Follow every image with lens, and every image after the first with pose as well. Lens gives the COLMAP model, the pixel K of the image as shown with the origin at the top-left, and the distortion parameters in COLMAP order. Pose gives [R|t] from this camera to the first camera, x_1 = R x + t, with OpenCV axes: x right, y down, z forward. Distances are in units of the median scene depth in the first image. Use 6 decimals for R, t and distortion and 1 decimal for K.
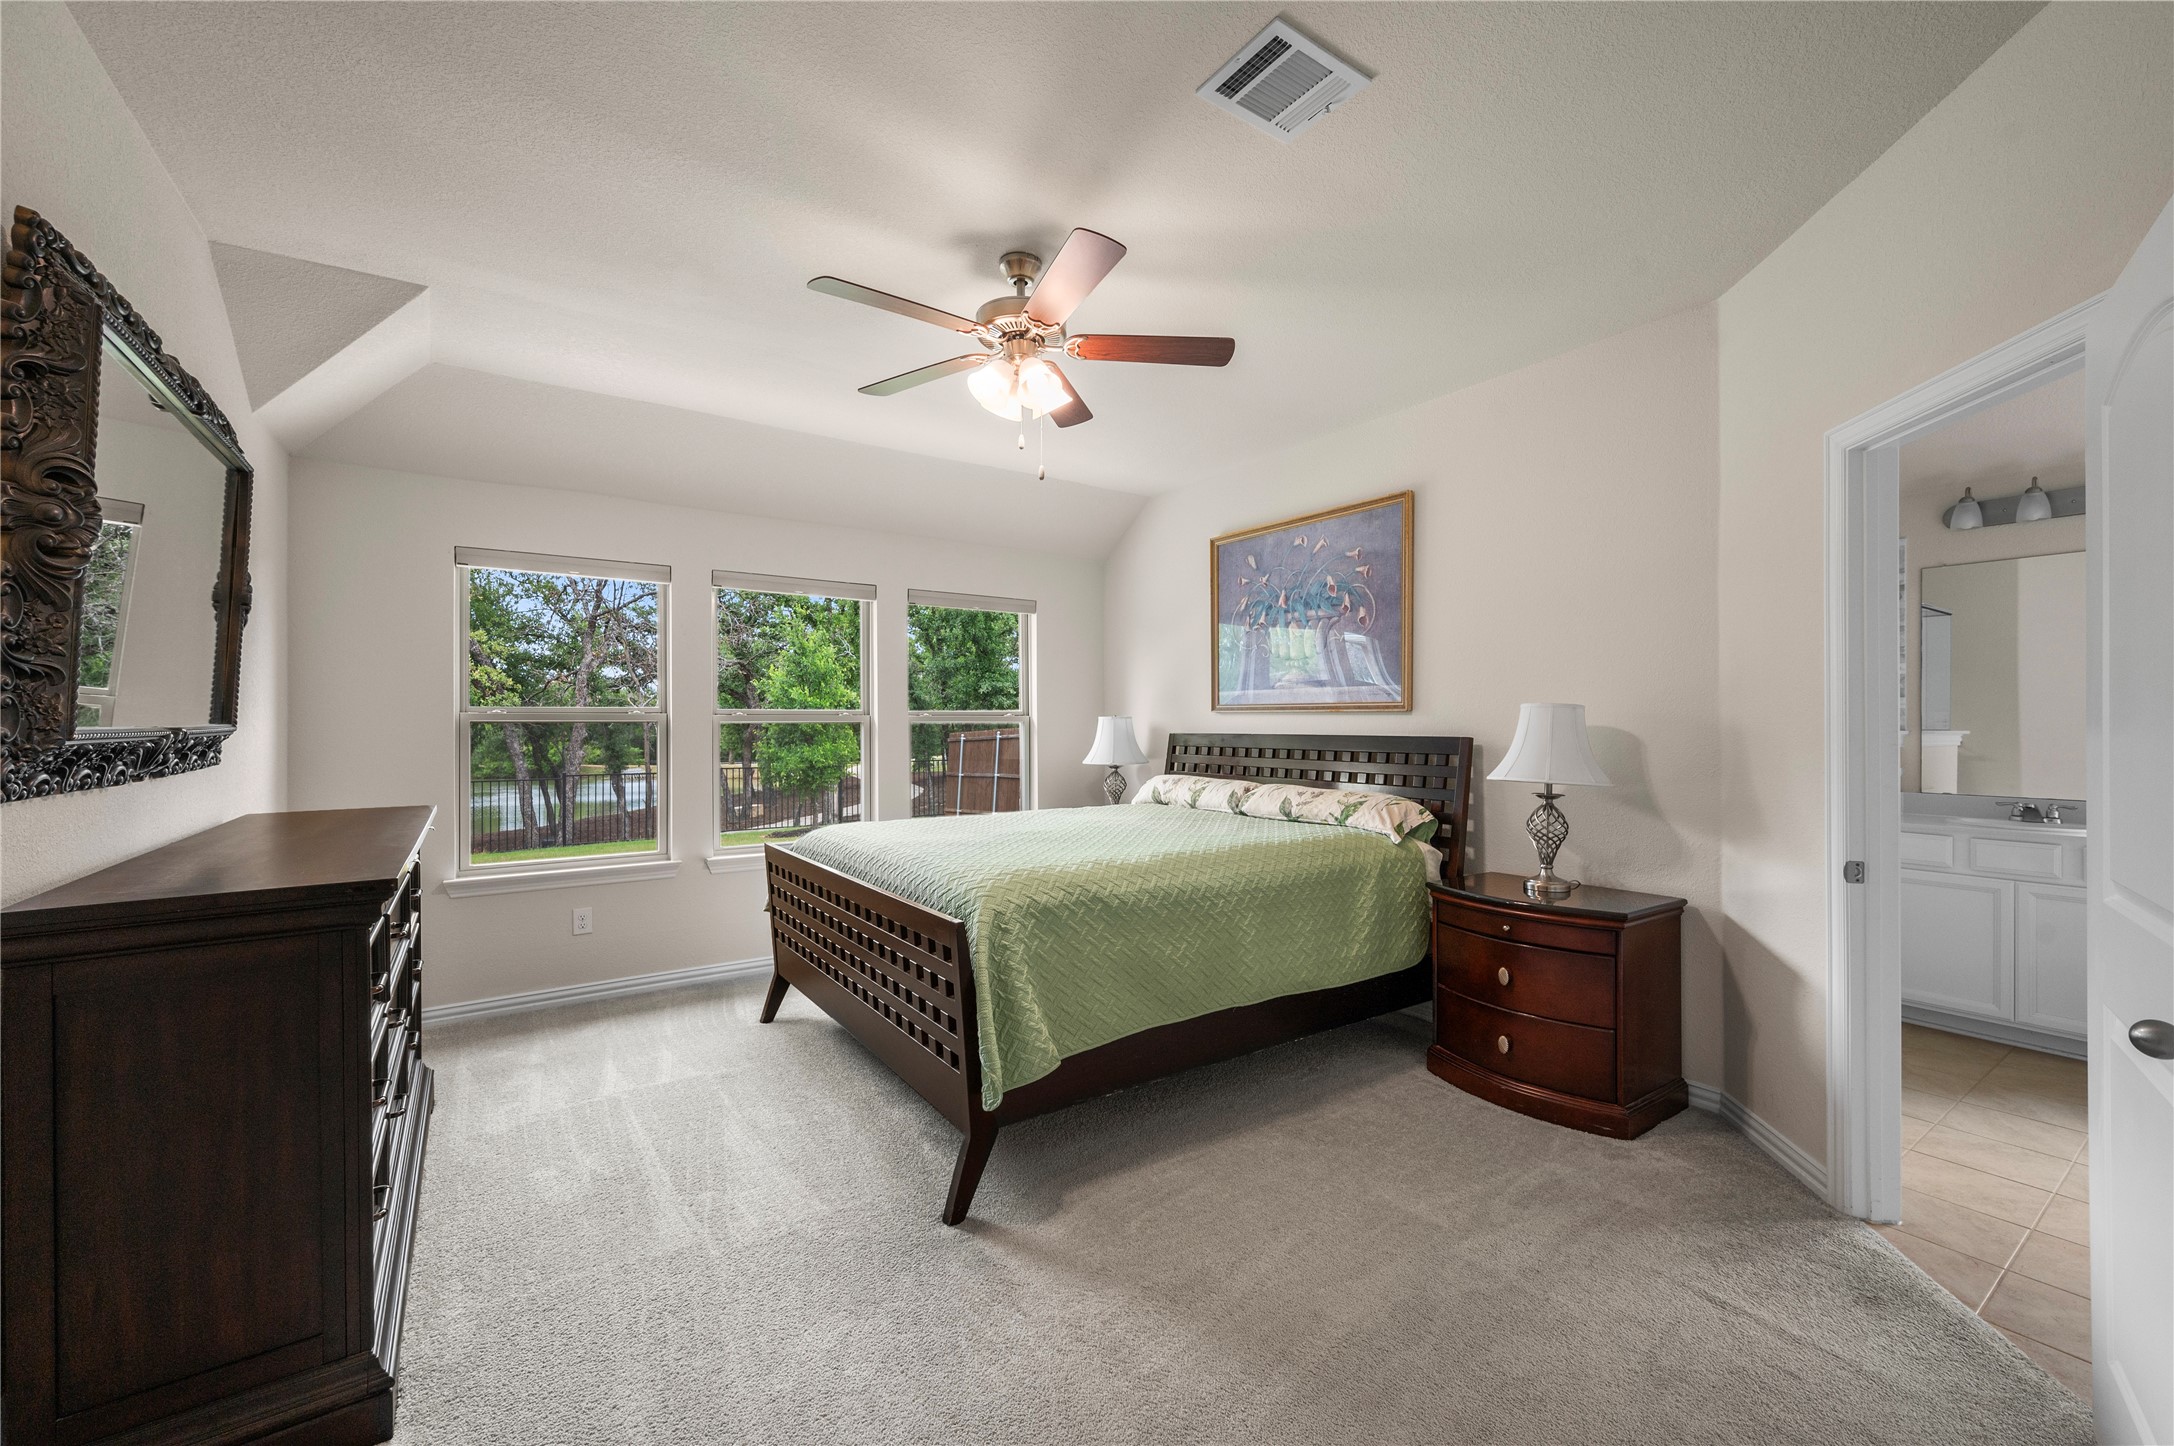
lens RADIAL K [[862.2, 0, 1088.5], [0, 862.2, 725.0], [0, 0, 1]] dist [-0.001778, -0.000334]
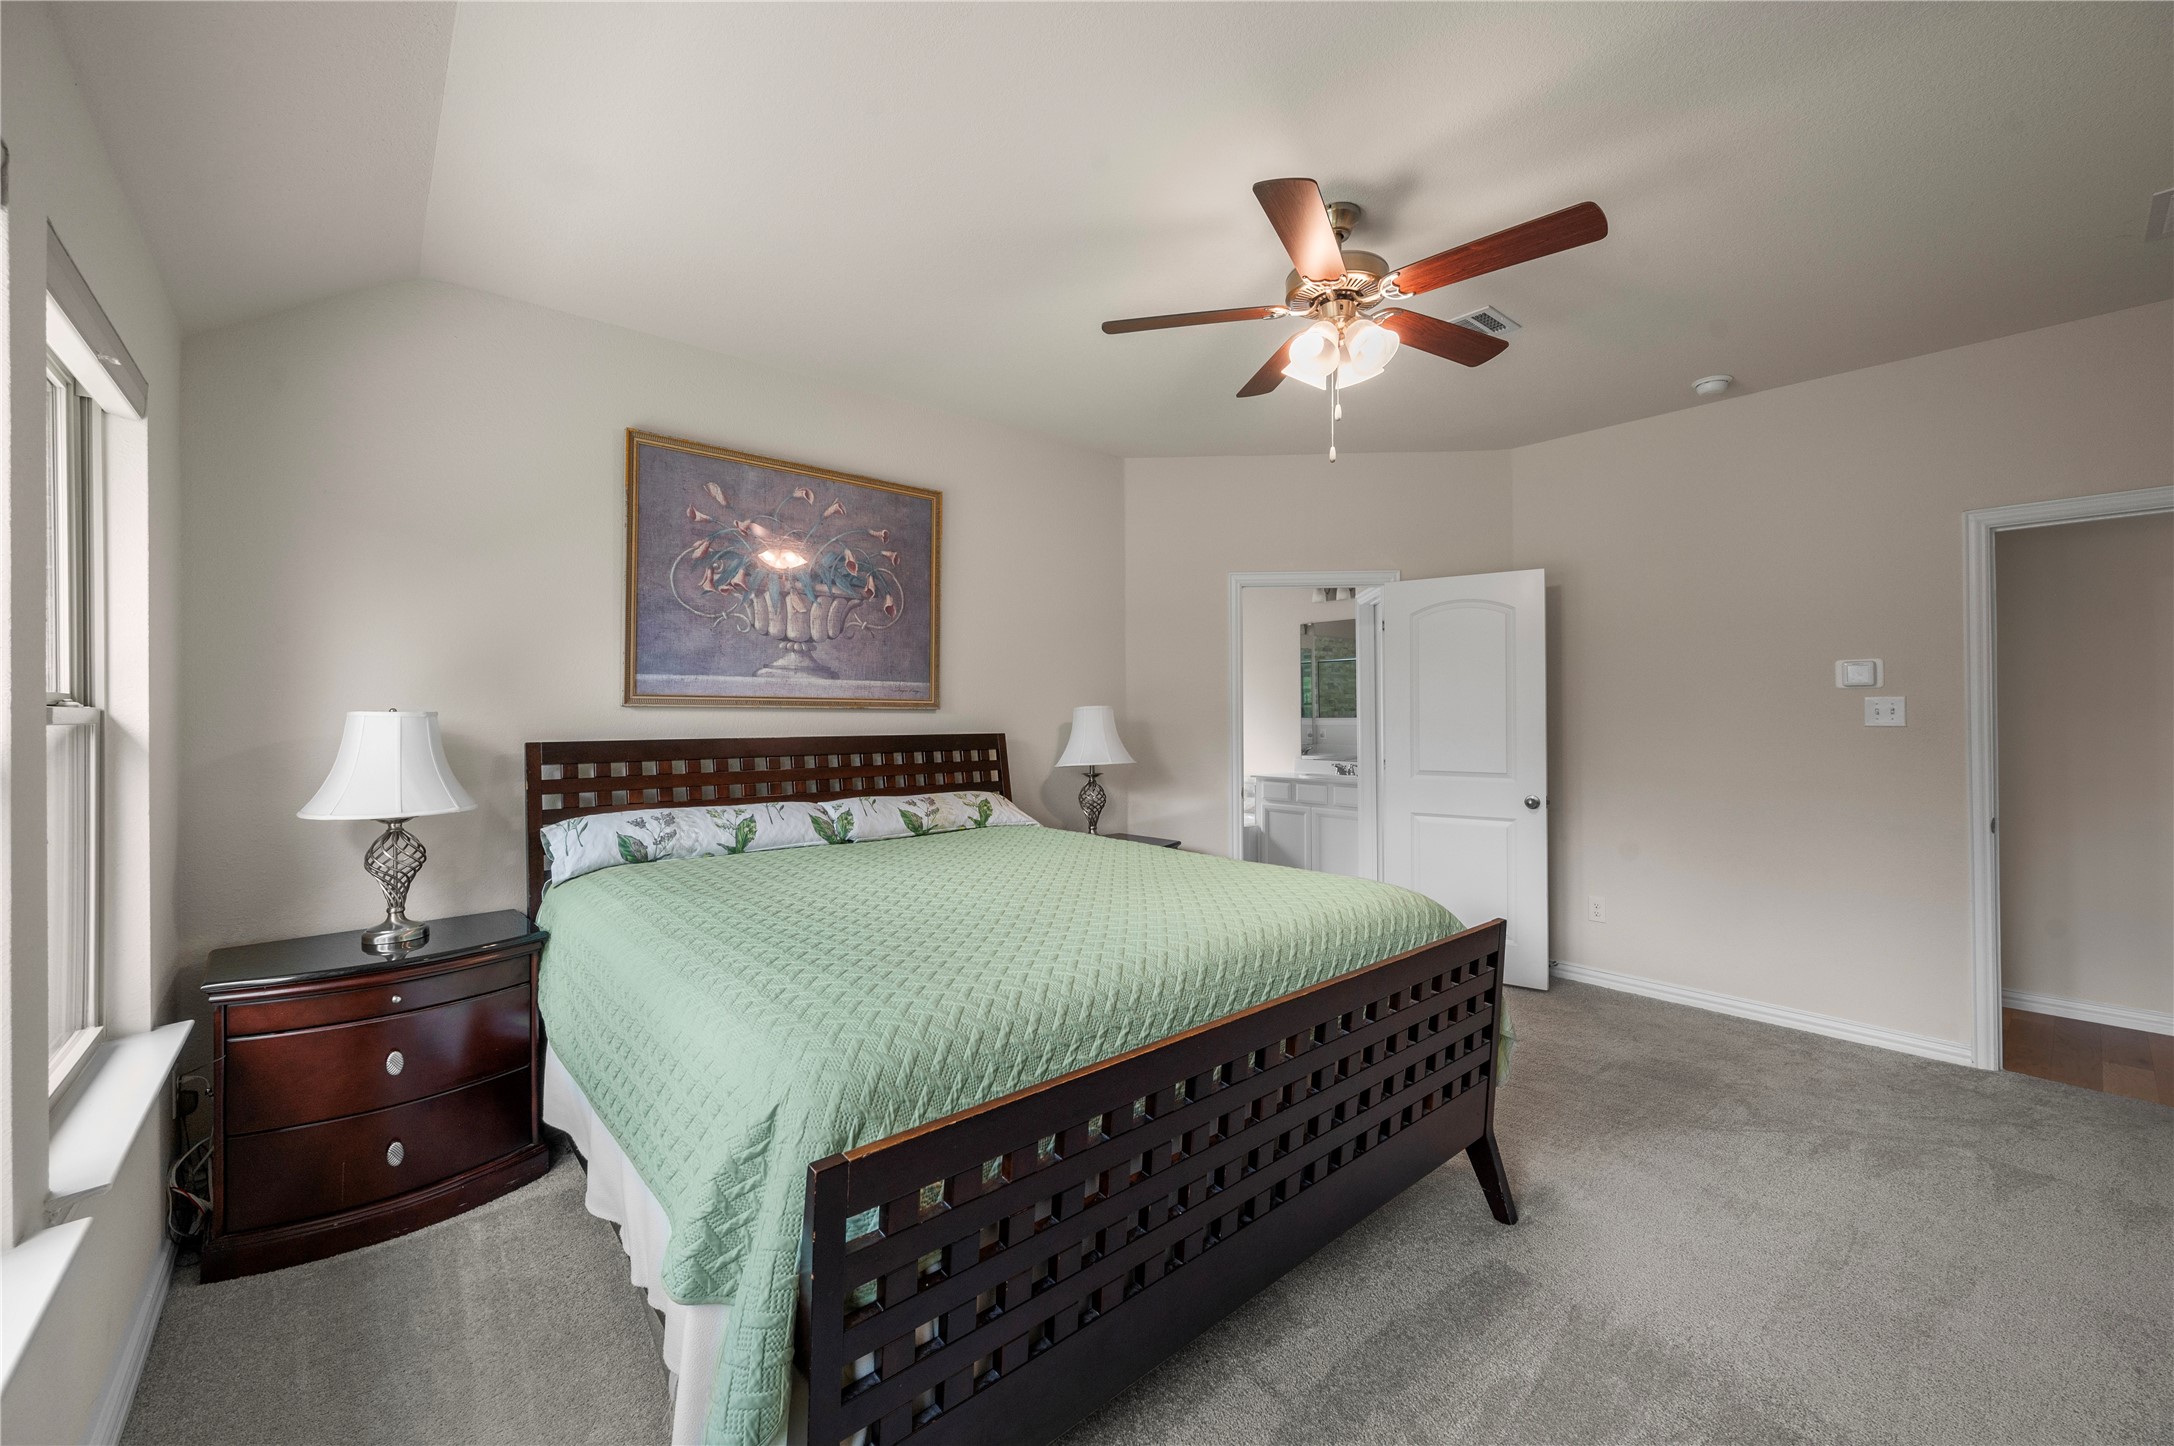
lens RADIAL K [[861.4, 0, 1087.0], [0, 861.4, 723.0], [0, 0, 1]] dist [0.001586, -0.000049]
pose [[-0.092322, 0.002537, 0.995726, -0.571143], [0.010269, 0.999946, -0.001596, 0.002260], [-0.995676, 0.010078, -0.092343, 0.815330]]
